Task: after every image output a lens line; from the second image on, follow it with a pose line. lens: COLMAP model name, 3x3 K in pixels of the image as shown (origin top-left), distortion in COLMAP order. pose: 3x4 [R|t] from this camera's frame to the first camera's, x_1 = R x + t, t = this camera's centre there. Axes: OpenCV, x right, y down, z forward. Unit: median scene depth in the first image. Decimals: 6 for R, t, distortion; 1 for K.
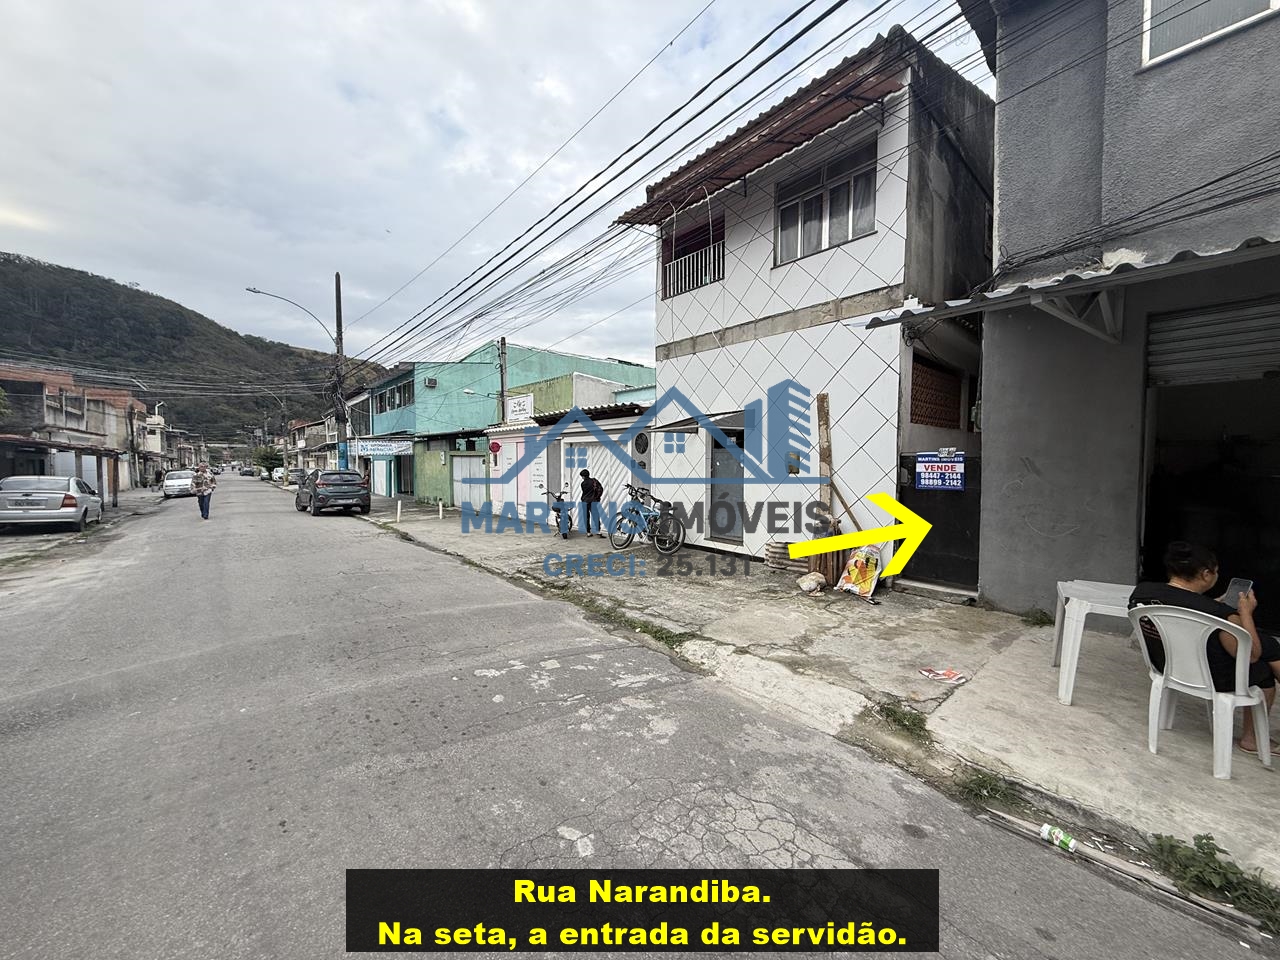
lens RADIAL K [[507.1, 0, 637.8], [0, 507.1, 481.3], [0, 0, 1]] dist [0.000715, 0.000056]
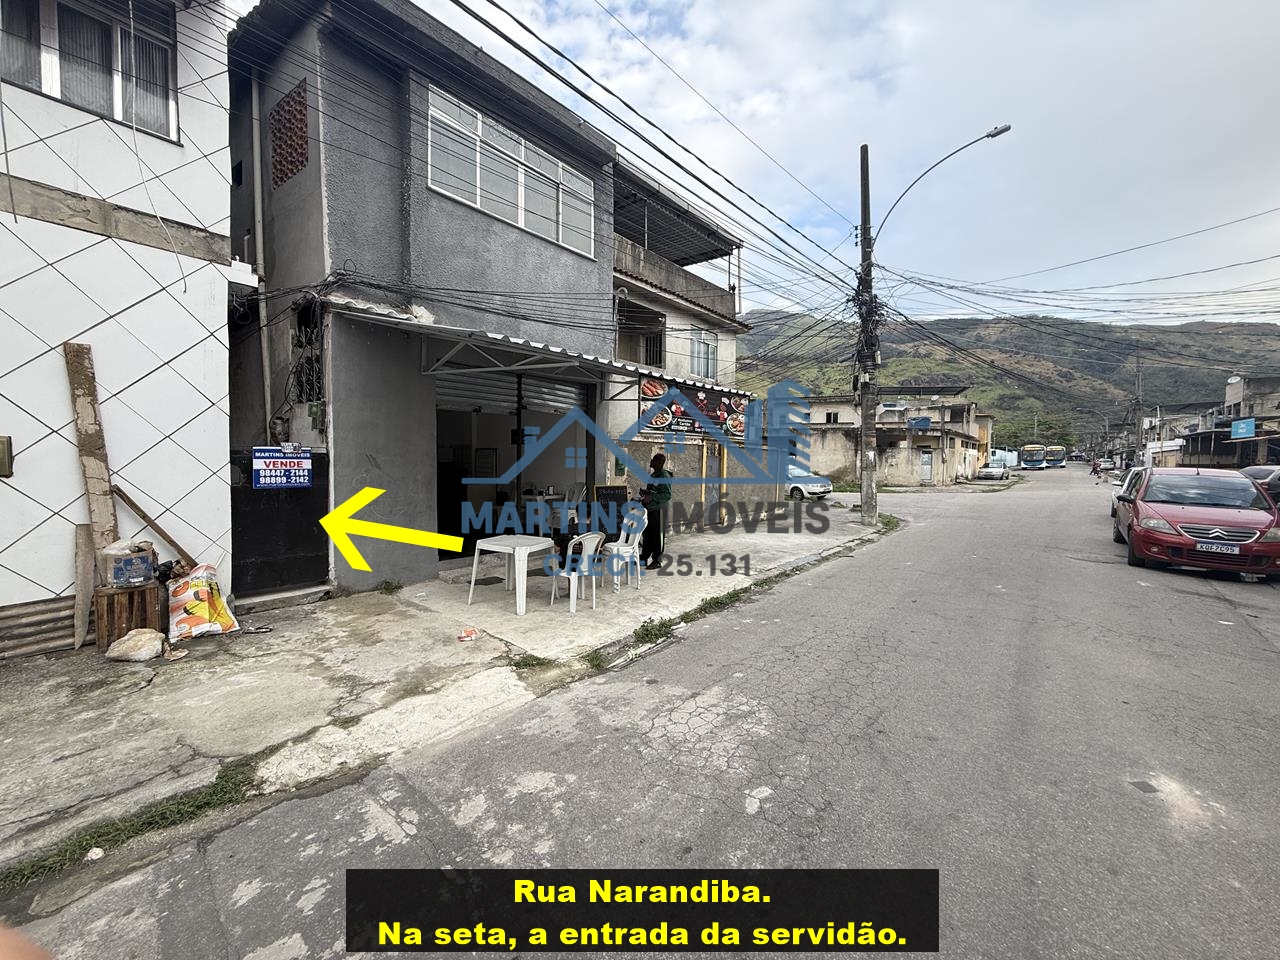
lens RADIAL K [[507.1, 0, 637.8], [0, 507.1, 481.3], [0, 0, 1]] dist [0.000715, 0.000056]
pose [[-0.194751, -0.043768, 0.979876, -0.461382], [0.028716, 0.998321, 0.050299, -0.025082], [-0.980432, 0.037934, -0.193167, 0.585602]]
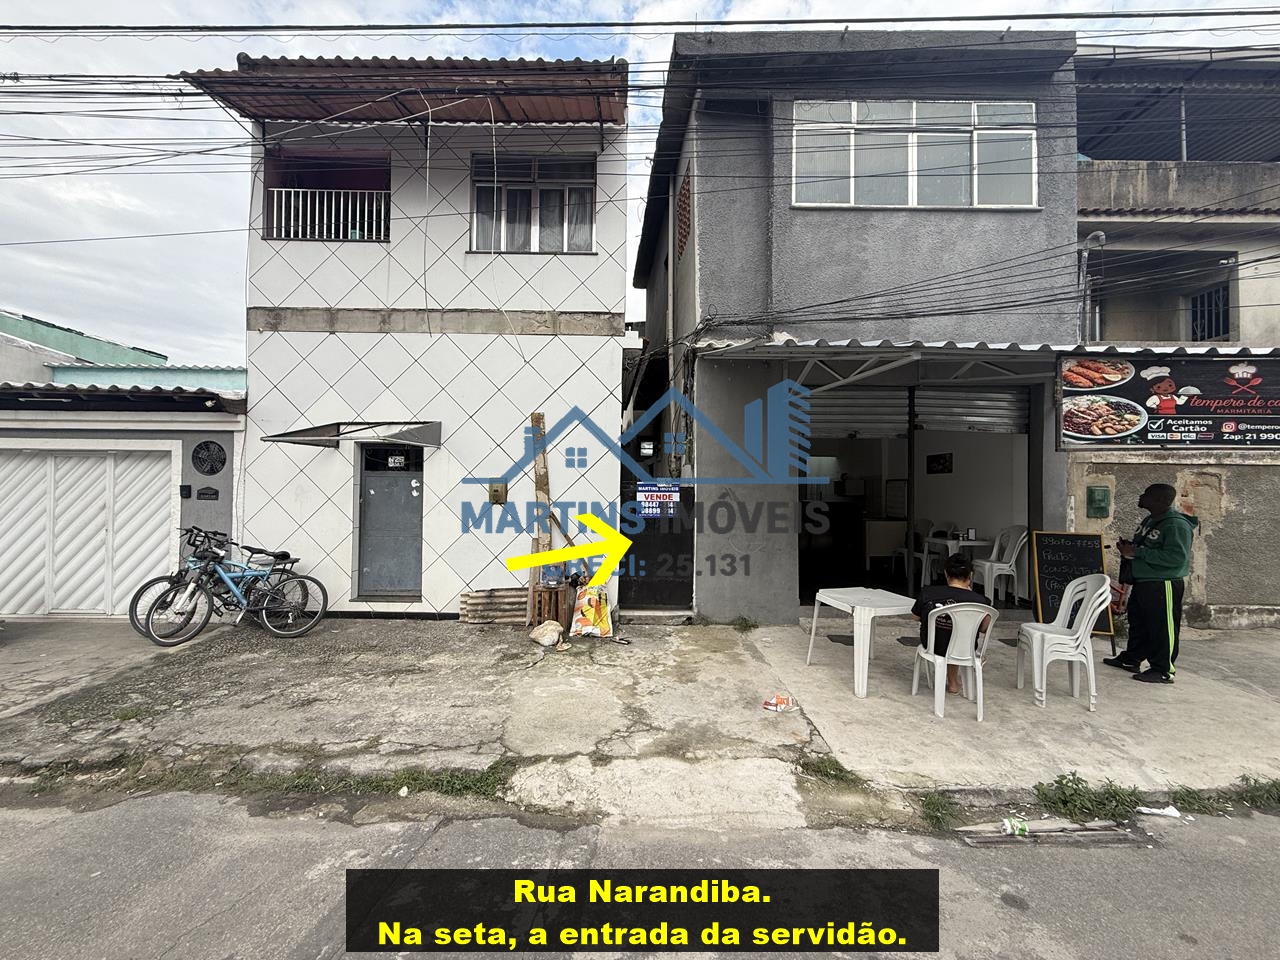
lens RADIAL K [[507.1, 0, 637.8], [0, 507.1, 481.3], [0, 0, 1]] dist [0.000715, 0.000056]
pose [[0.625070, 0.014000, 0.780443, -0.264391], [0.023743, 0.999035, -0.036938, -0.022651], [-0.780208, 0.041619, 0.624134, 0.403917]]
